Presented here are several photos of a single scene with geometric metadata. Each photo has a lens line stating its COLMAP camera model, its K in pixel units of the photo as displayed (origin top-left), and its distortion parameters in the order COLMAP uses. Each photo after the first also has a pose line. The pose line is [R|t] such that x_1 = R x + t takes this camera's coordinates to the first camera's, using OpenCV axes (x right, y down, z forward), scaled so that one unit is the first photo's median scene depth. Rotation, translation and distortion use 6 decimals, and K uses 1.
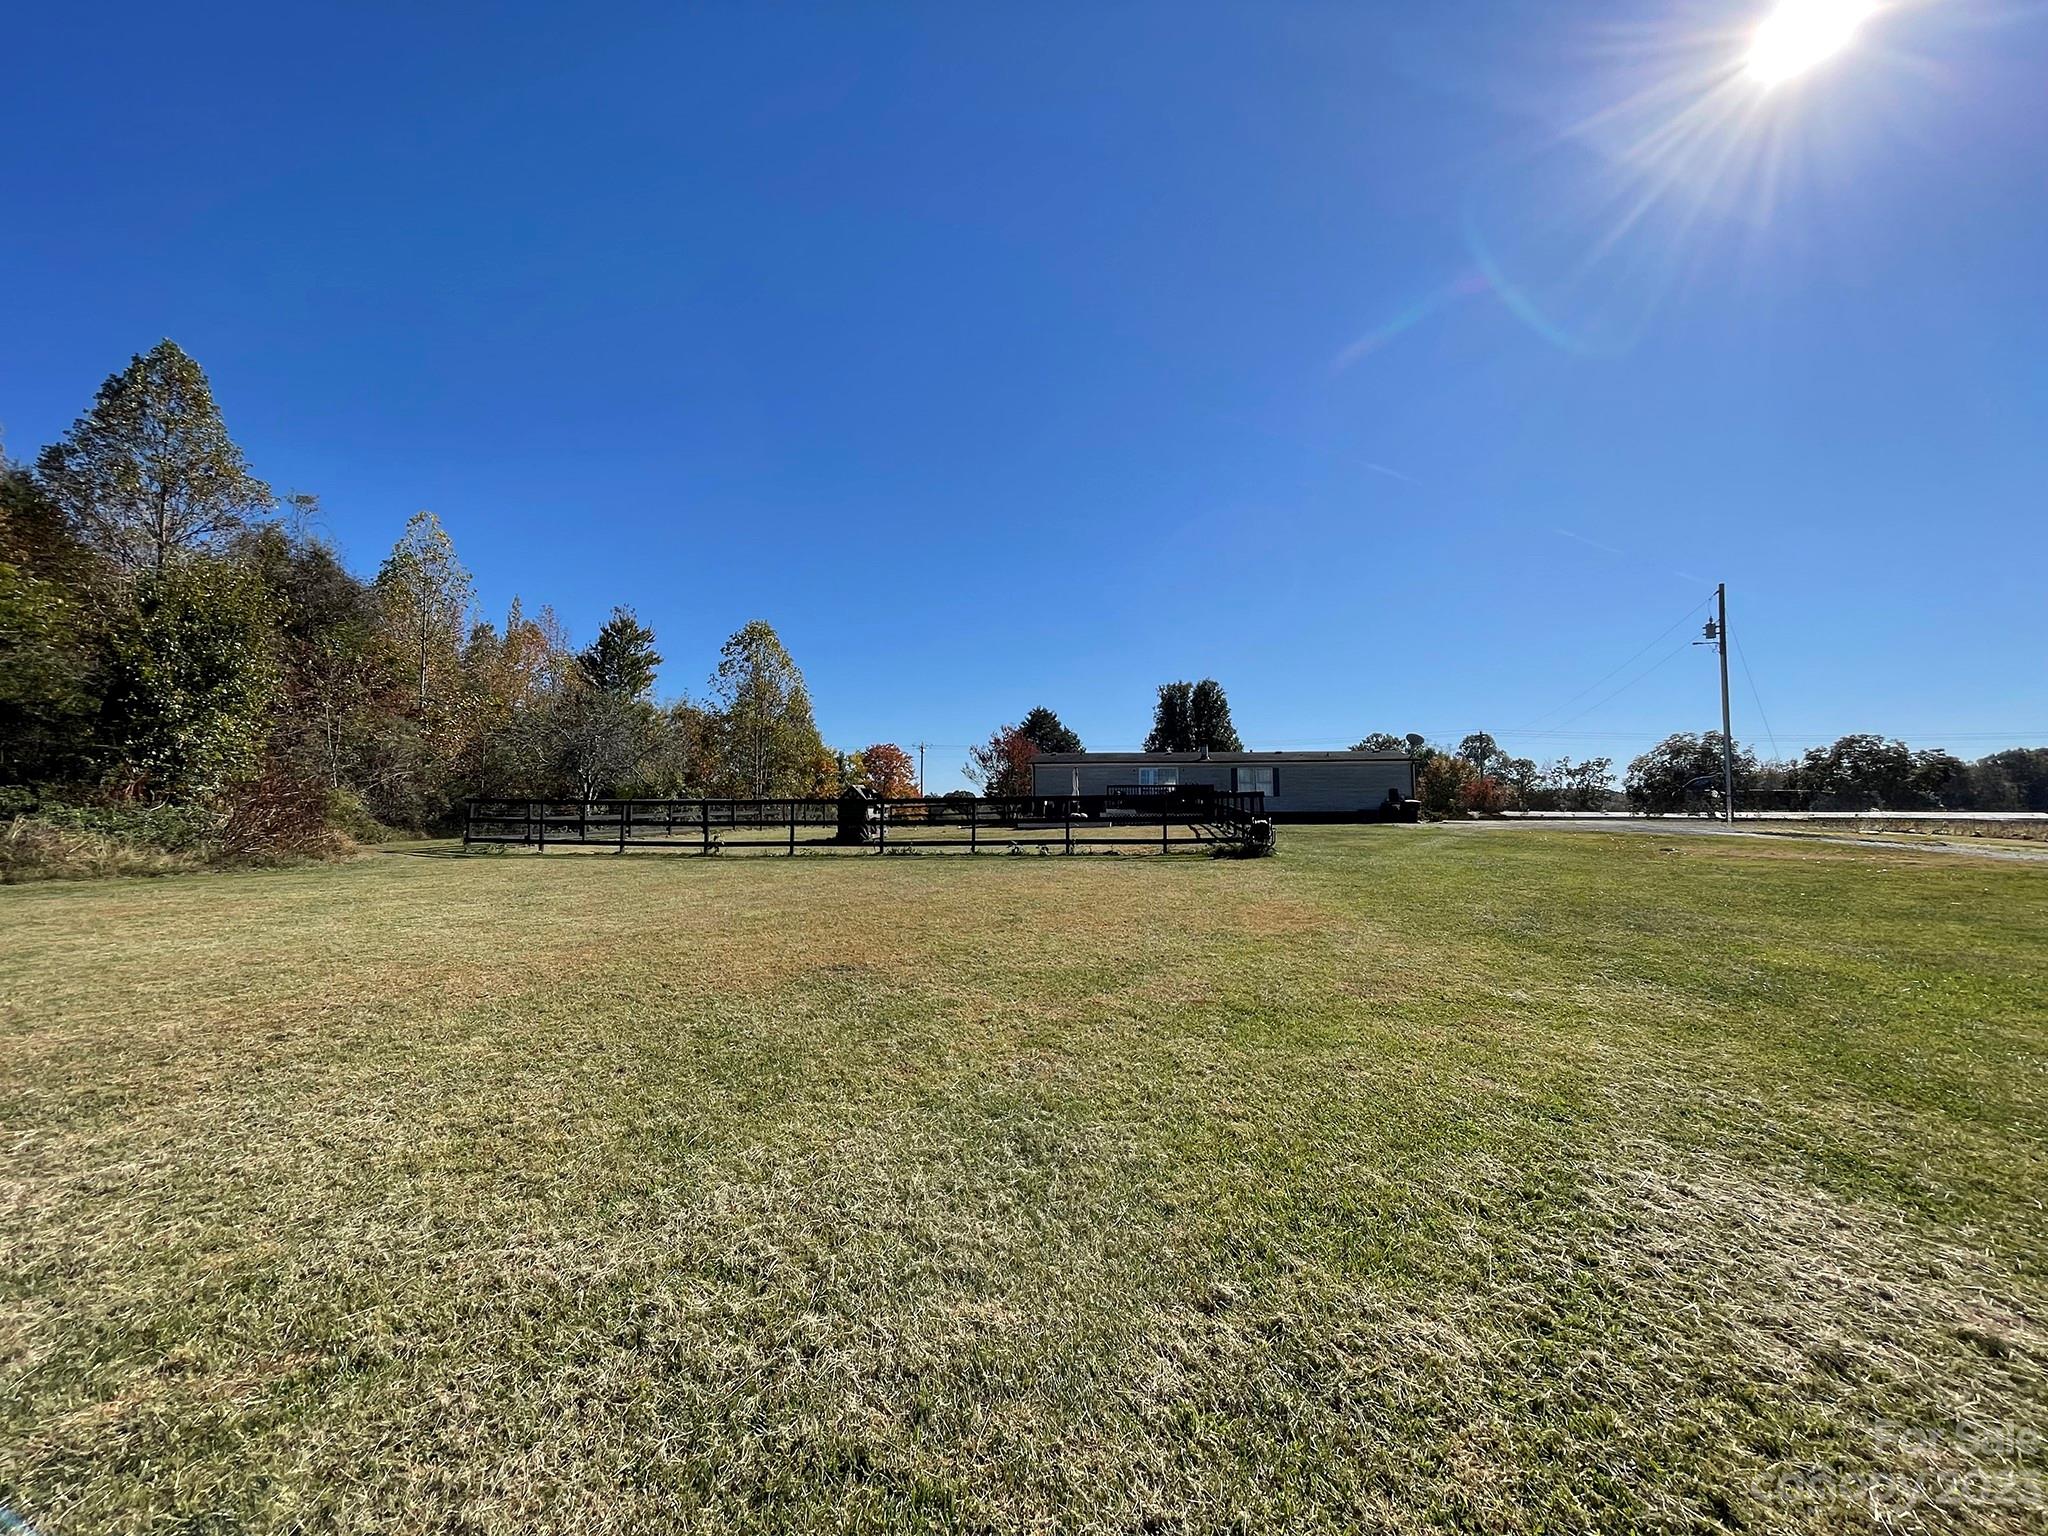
lens RADIAL K [[829.0, 0, 1024.6], [0, 829.0, 739.0], [0, 0, 1]] dist [-0.008416, 0.000040]
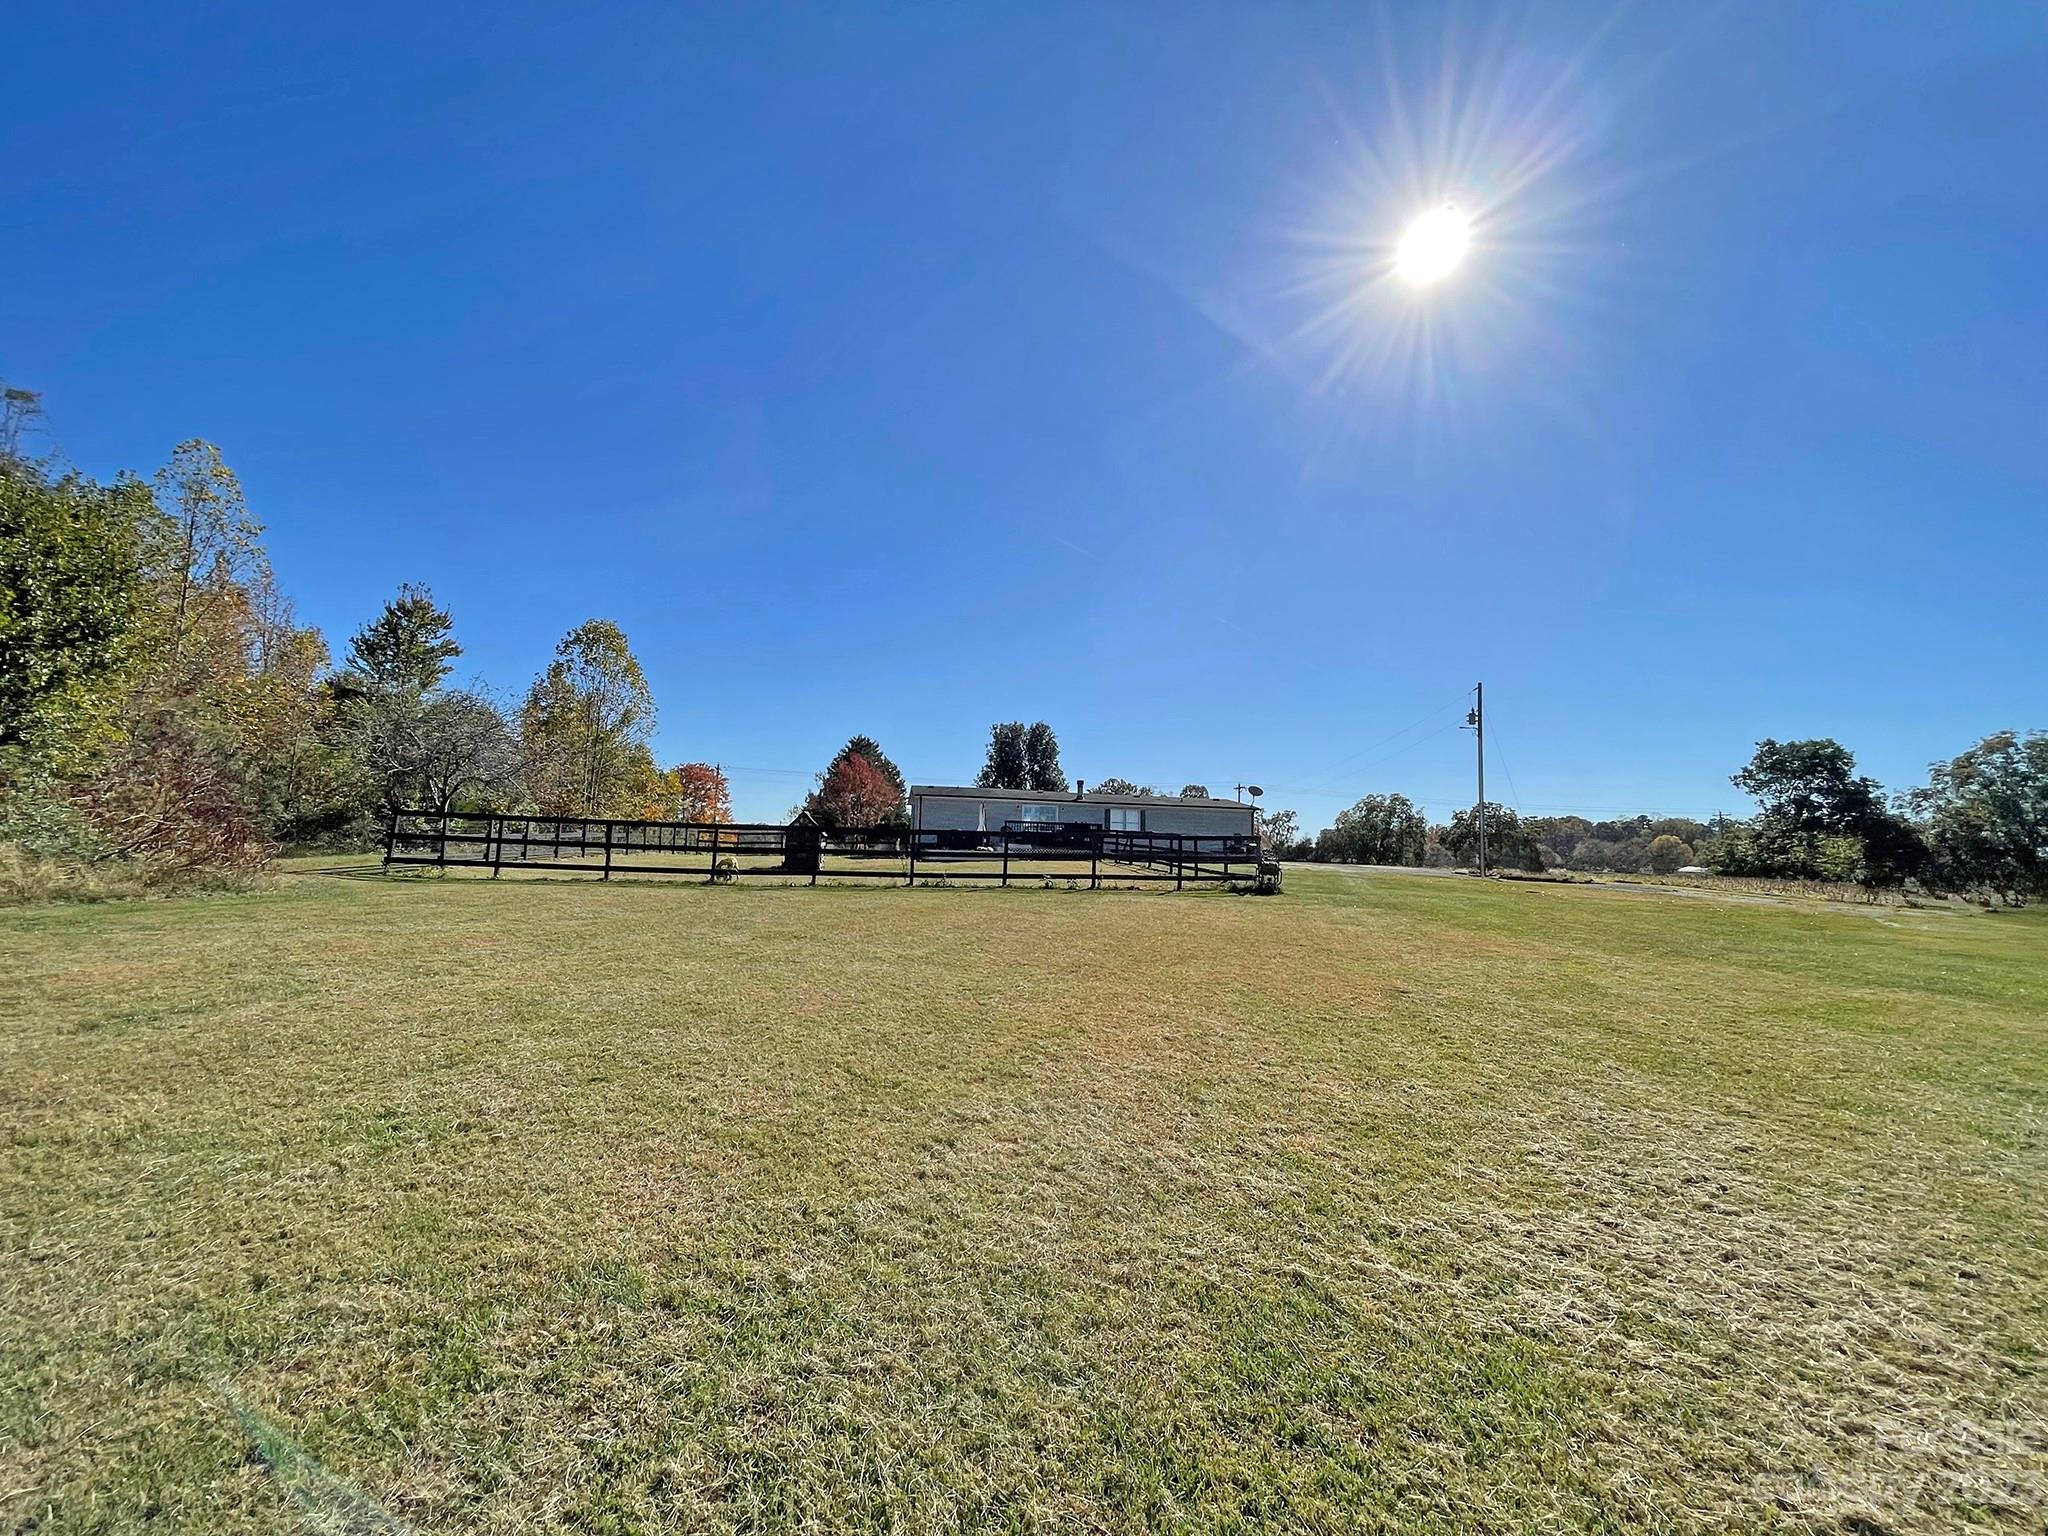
lens RADIAL K [[829.0, 0, 1014.6], [0, 829.0, 735.4], [0, 0, 1]] dist [-0.008416, 0.000040]
pose [[0.947762, 0.072452, 0.310642, -0.317816], [-0.059115, 0.996888, -0.052148, 0.004588], [-0.313453, 0.031061, 0.949095, 0.021179]]
